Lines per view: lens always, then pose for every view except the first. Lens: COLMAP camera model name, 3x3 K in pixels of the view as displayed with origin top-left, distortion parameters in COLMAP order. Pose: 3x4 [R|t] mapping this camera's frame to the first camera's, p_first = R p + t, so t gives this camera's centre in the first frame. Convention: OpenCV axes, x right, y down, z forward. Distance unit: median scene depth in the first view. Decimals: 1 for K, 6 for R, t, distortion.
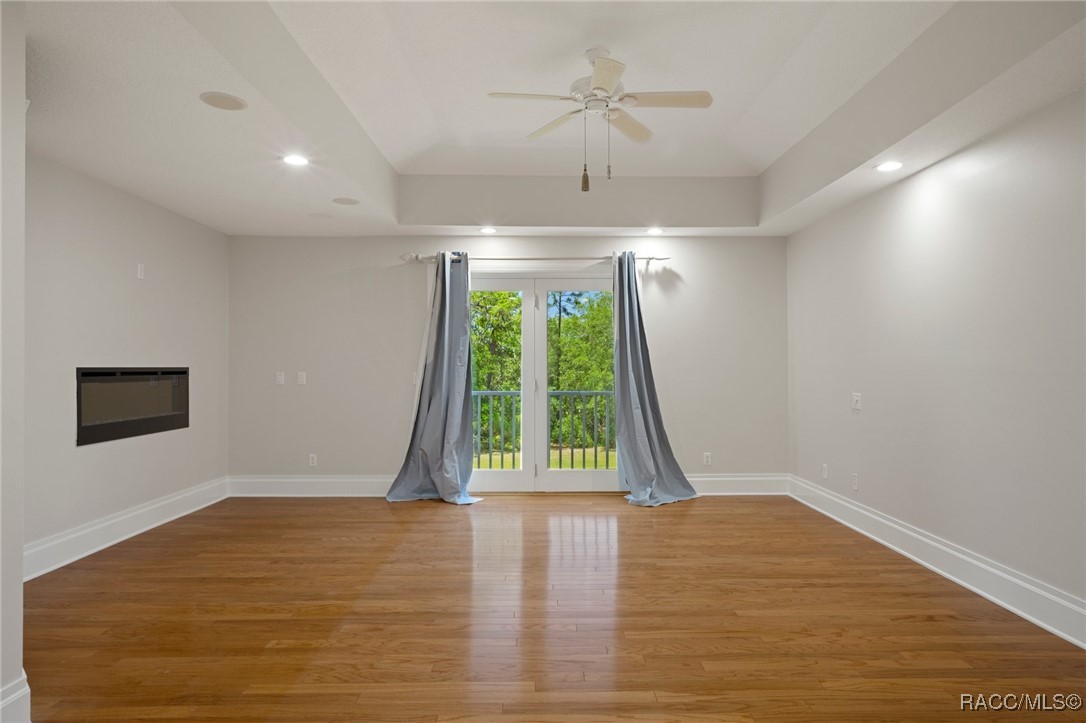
lens RADIAL K [[656.9, 0, 552.0], [0, 656.9, 352.6], [0, 0, 1]] dist [-0.037501, 0.011681]
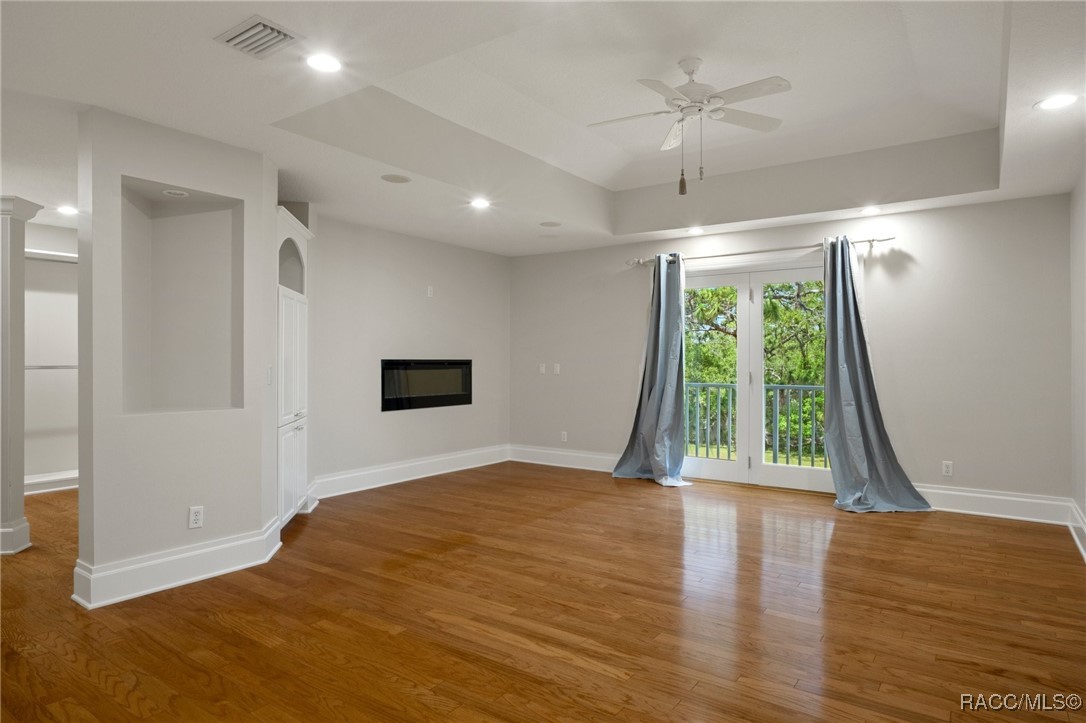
lens RADIAL K [[648.6, 0, 536.5], [0, 648.6, 354.9], [0, 0, 1]] dist [-0.029665, 0.002568]
pose [[0.797628, -0.001566, -0.603148, 0.340431], [0.009981, 0.999894, 0.010604, -0.000161], [0.603067, -0.014478, 0.797559, 0.012876]]
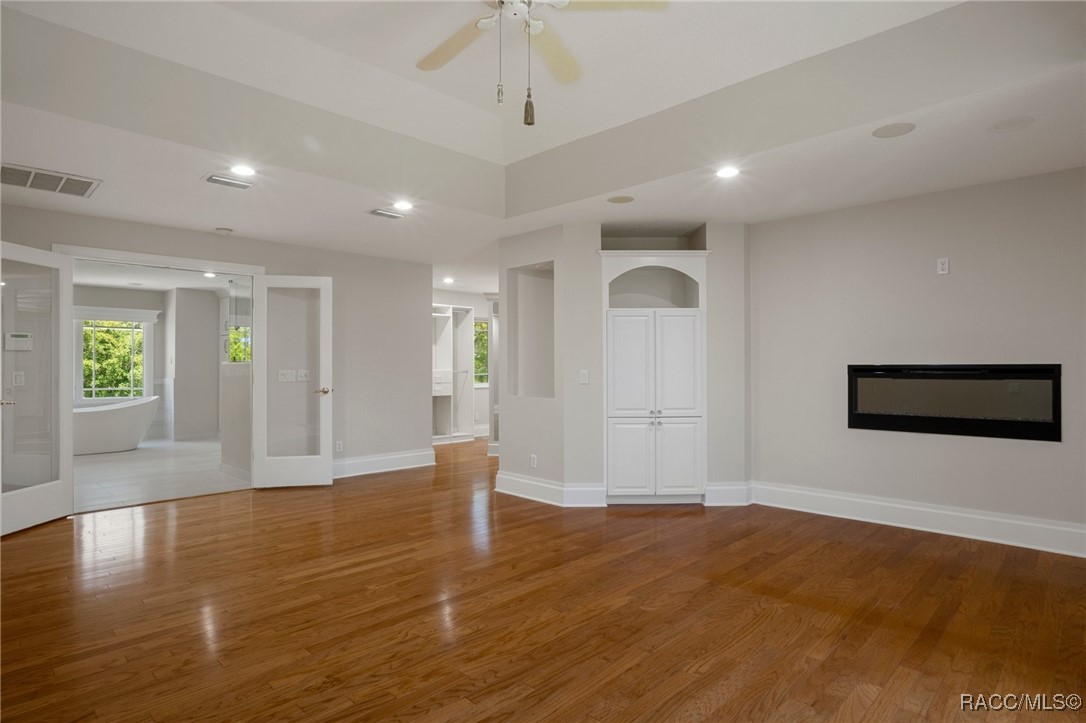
lens RADIAL K [[580.8, 0, 538.6], [0, 580.8, 359.4], [0, 0, 1]] dist [-0.021889, 0.002779]
pose [[-0.724419, -0.004937, -0.689342, 0.337737], [0.019485, 0.999428, -0.027634, 0.023151], [0.689084, -0.033450, -0.723909, 1.018096]]
